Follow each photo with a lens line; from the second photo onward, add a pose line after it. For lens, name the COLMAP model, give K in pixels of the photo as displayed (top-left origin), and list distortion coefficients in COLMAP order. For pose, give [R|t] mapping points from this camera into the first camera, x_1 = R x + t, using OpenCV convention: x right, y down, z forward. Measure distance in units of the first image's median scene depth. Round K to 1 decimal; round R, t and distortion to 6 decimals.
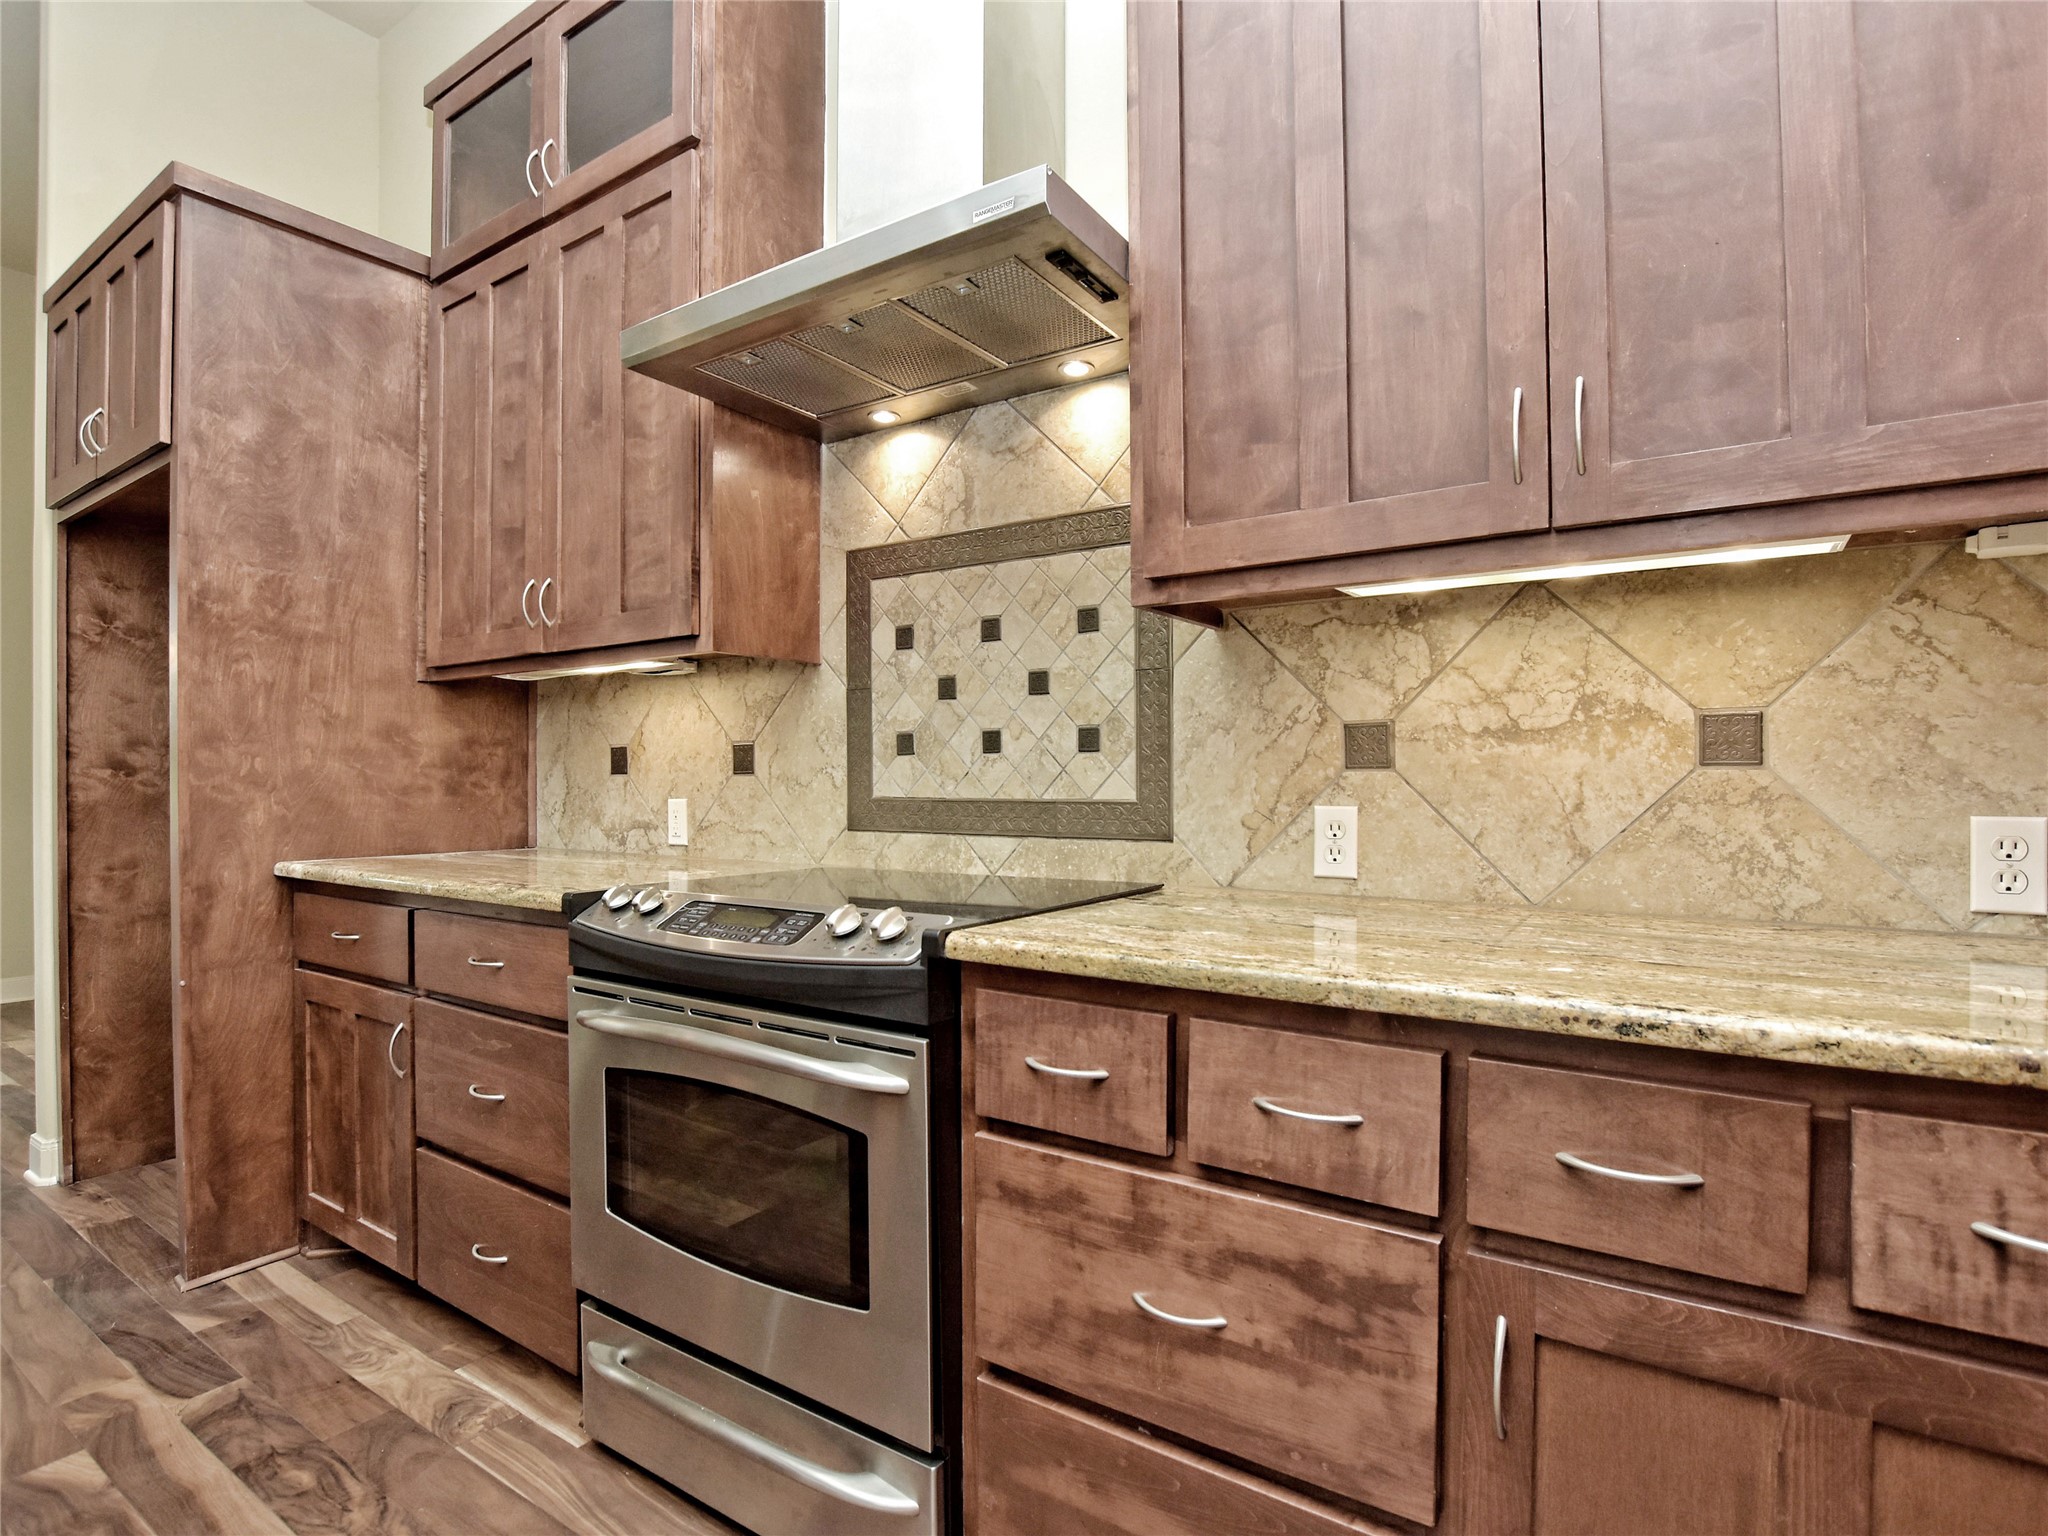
lens RADIAL K [[1036.0, 0, 1018.2], [0, 1036.0, 775.5], [0, 0, 1]] dist [-0.035918, 0.006266]
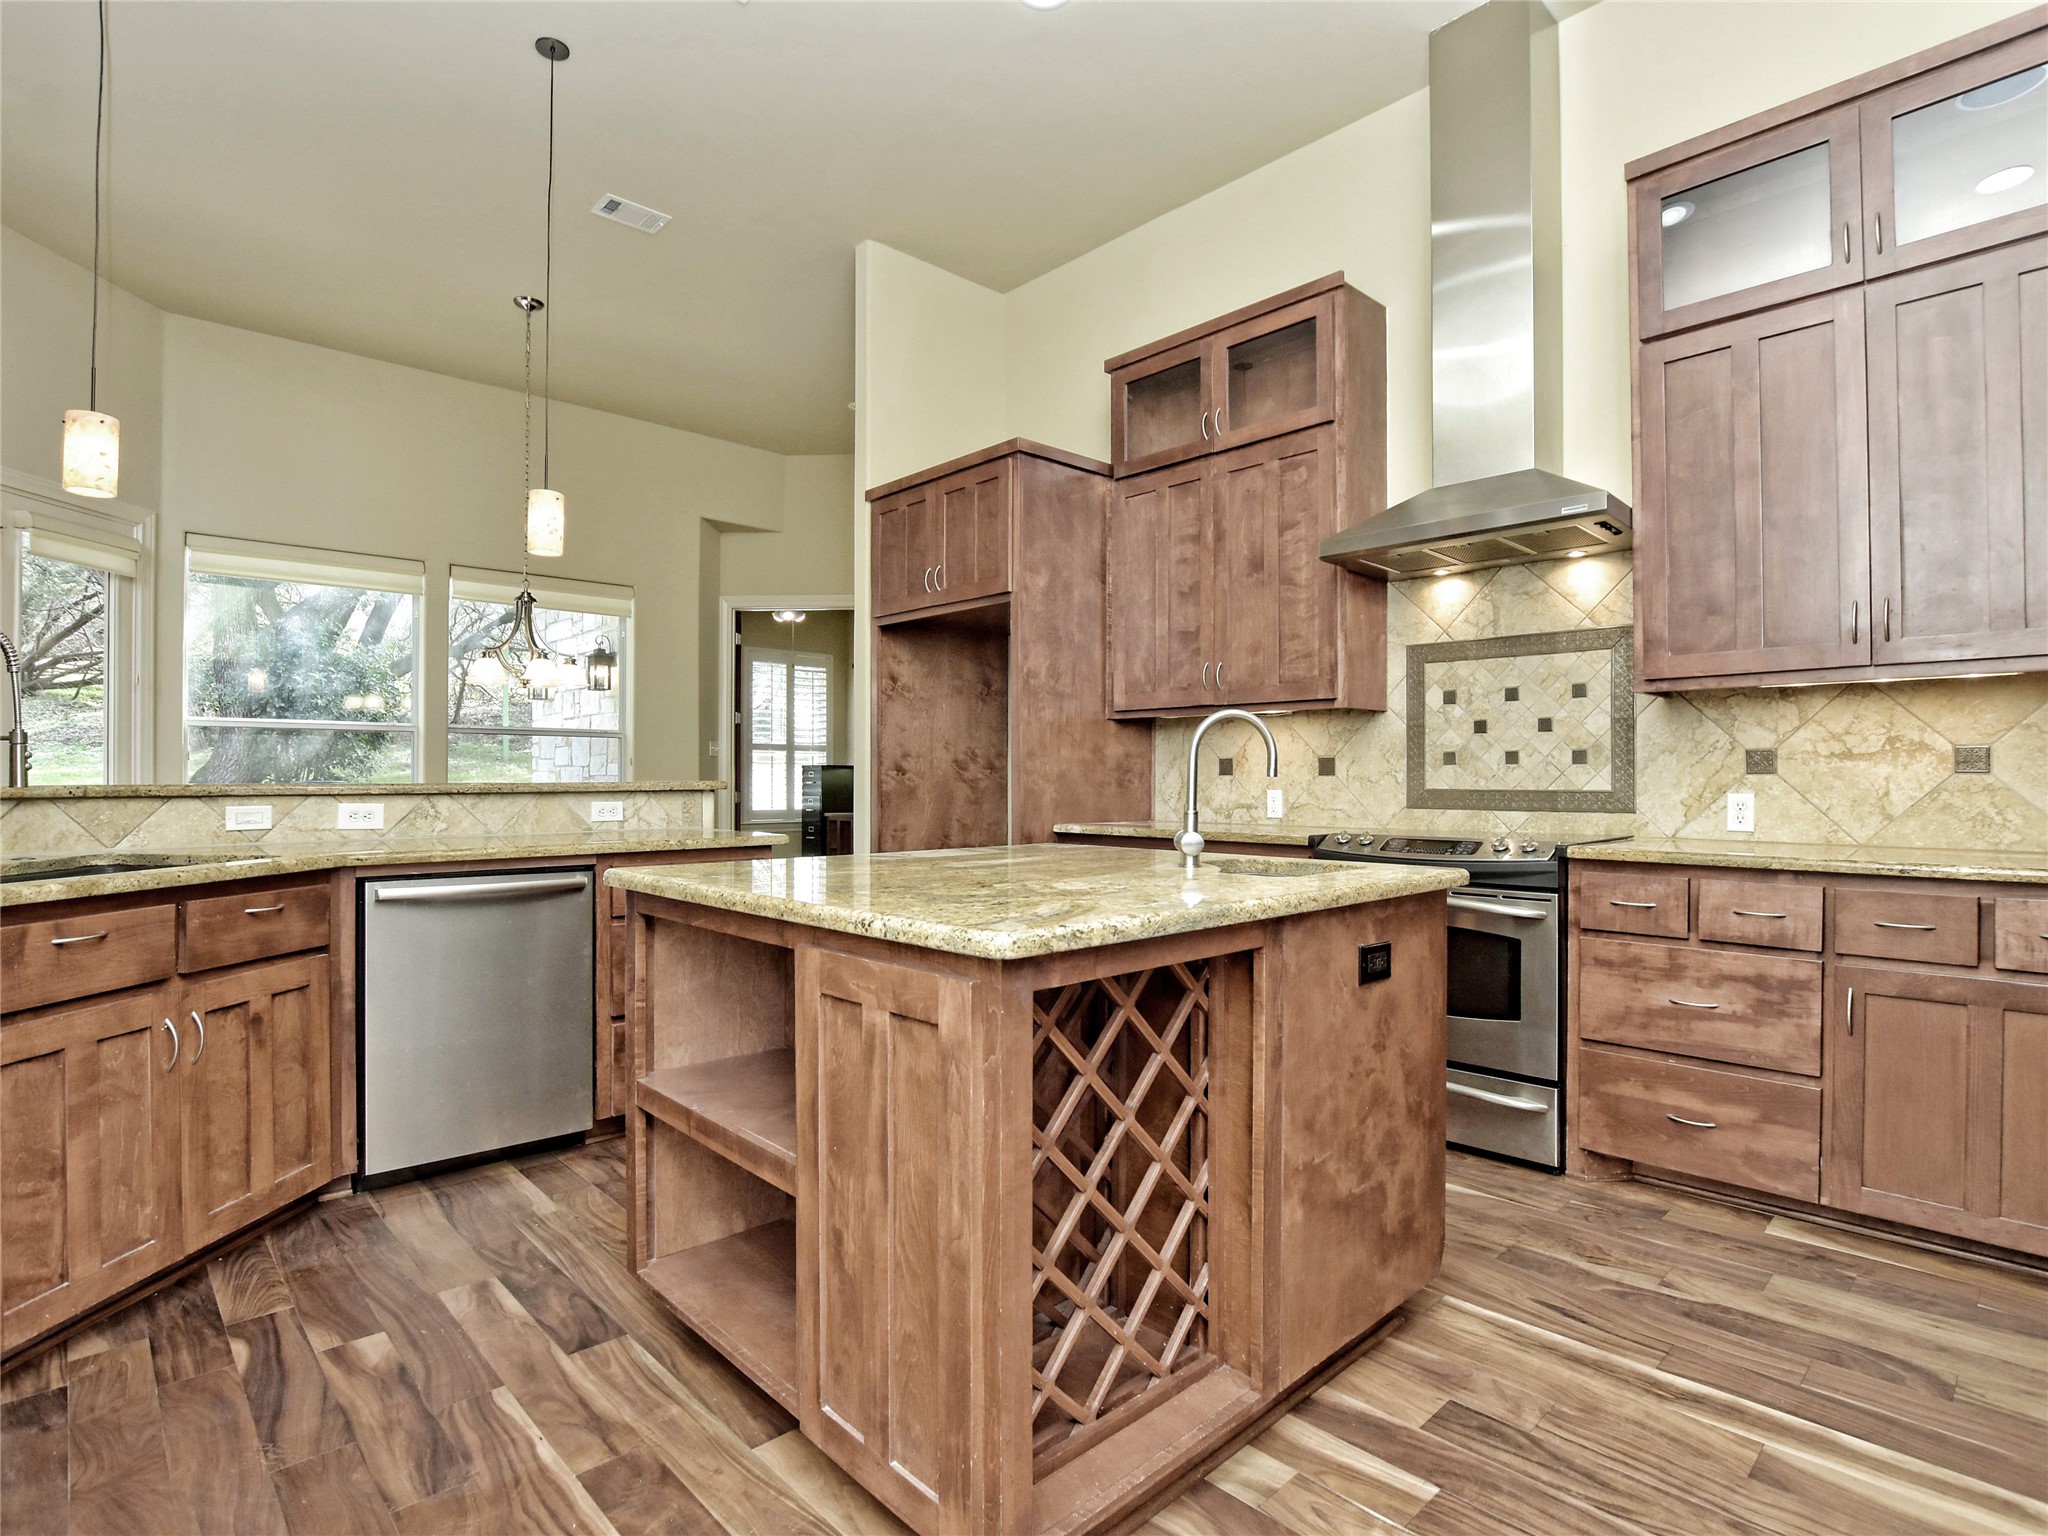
lens RADIAL K [[1036.0, 0, 1018.2], [0, 1036.0, 775.5], [0, 0, 1]] dist [-0.035918, 0.006266]
pose [[0.976617, 0.003998, -0.214952, -0.568896], [-0.004400, 0.999989, -0.001390, 0.004936], [0.214944, 0.002303, 0.976624, -1.076637]]
